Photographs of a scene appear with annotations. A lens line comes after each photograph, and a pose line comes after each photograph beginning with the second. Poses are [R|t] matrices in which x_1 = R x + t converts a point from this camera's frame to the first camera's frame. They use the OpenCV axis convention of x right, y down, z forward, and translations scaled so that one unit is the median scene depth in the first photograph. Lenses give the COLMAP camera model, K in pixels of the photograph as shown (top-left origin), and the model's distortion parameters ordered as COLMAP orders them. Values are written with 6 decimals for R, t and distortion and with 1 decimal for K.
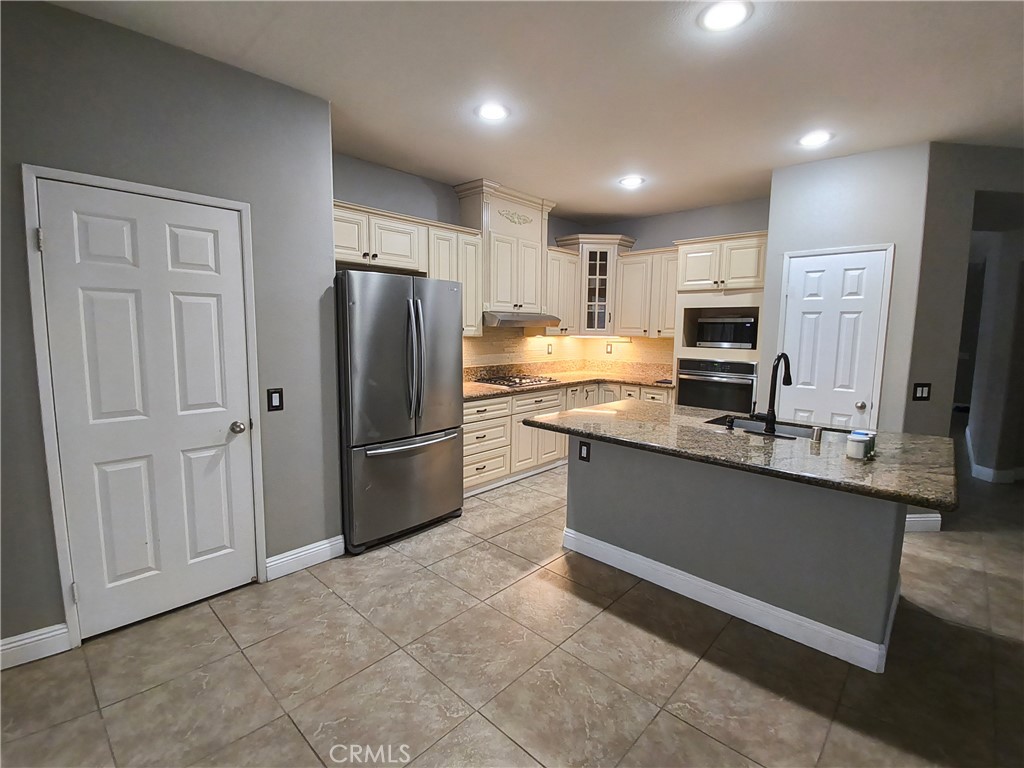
lens RADIAL K [[469.7, 0, 513.7], [0, 469.7, 378.9], [0, 0, 1]] dist [0.027406, -0.031133]
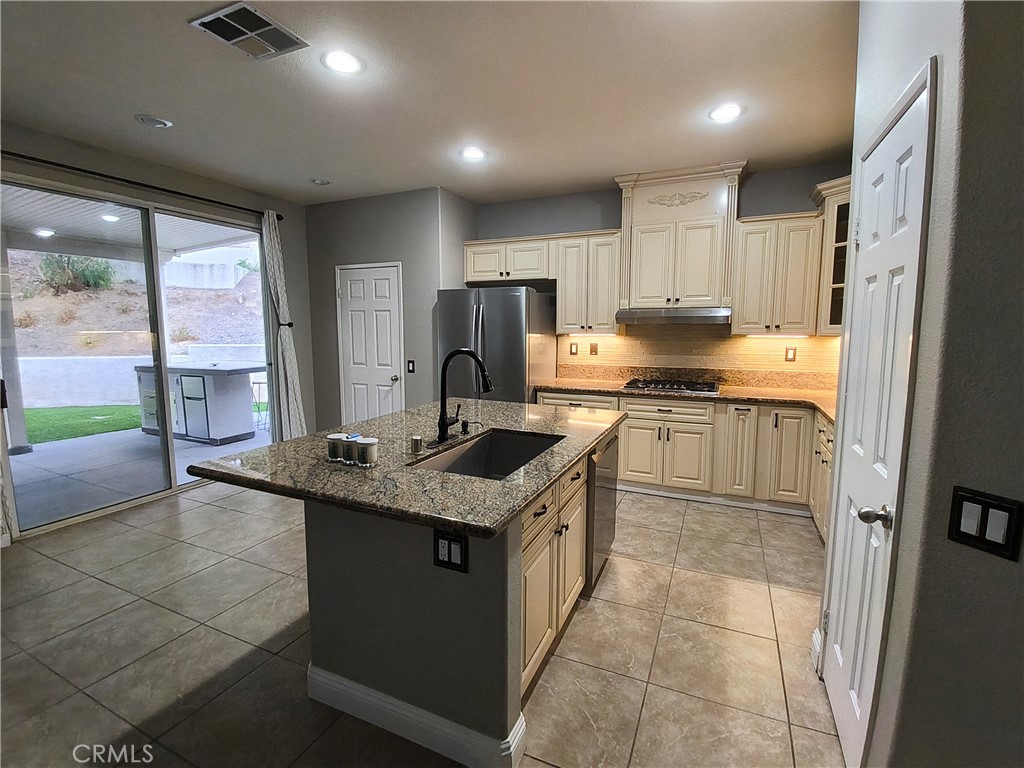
lens RADIAL K [[469.7, 0, 513.7], [0, 469.7, 378.9], [0, 0, 1]] dist [0.027406, -0.031133]
pose [[0.315630, 0.092952, -0.944319, 0.959404], [-0.101508, 0.992787, 0.063795, -0.045973], [0.943437, 0.075720, 0.322788, 0.573142]]
